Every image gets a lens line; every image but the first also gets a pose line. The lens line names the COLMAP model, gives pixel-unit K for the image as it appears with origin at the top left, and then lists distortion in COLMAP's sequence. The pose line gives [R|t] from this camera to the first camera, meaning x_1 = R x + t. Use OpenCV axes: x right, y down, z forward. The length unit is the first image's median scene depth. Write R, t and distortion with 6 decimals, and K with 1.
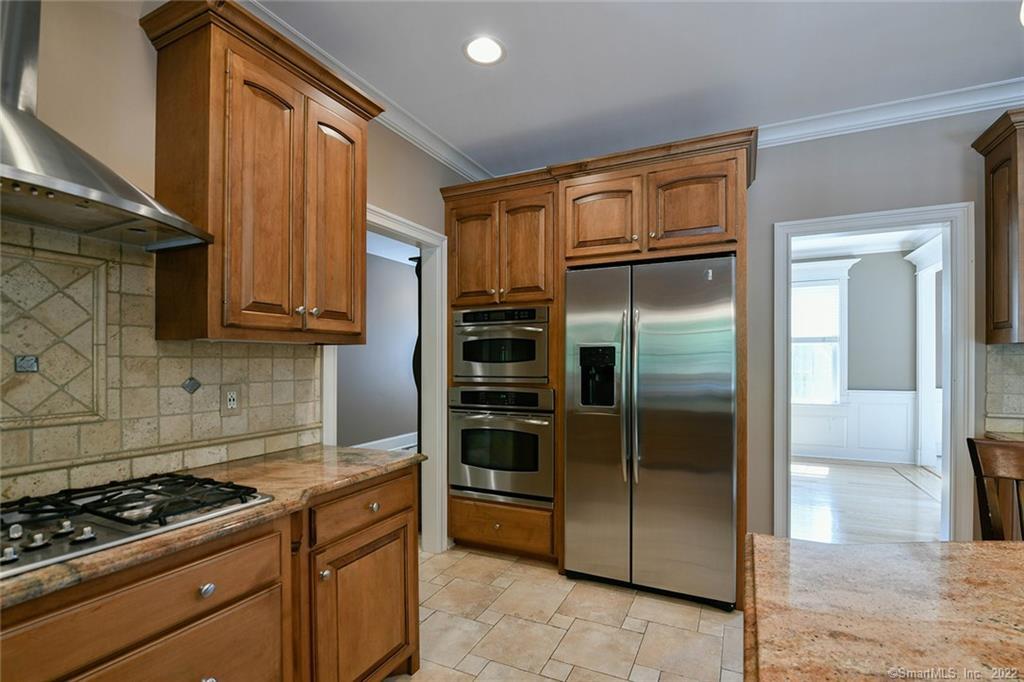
lens RADIAL K [[450.6, 0, 546.5], [0, 450.6, 359.5], [0, 0, 1]] dist [-0.011668, -0.002380]
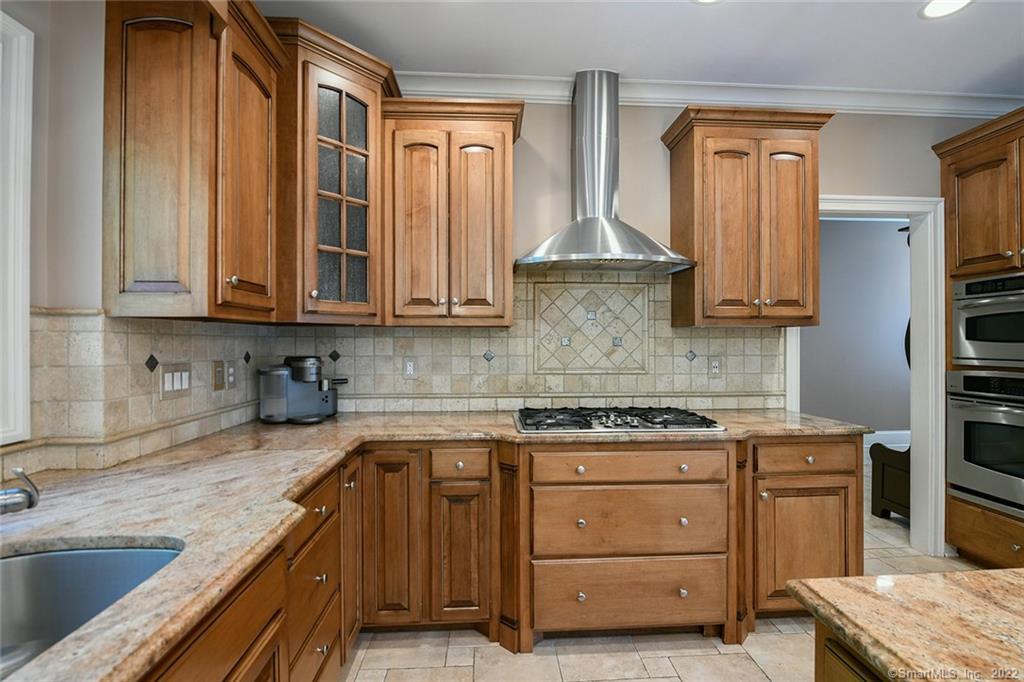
lens RADIAL K [[450.6, 0, 514.2], [0, 450.6, 338.7], [0, 0, 1]] dist [-0.011668, -0.002380]
pose [[0.452028, -0.003104, -0.891998, 0.293123], [0.002447, 0.999994, -0.002239, 0.000357], [0.892000, -0.001170, 0.452033, -0.230259]]
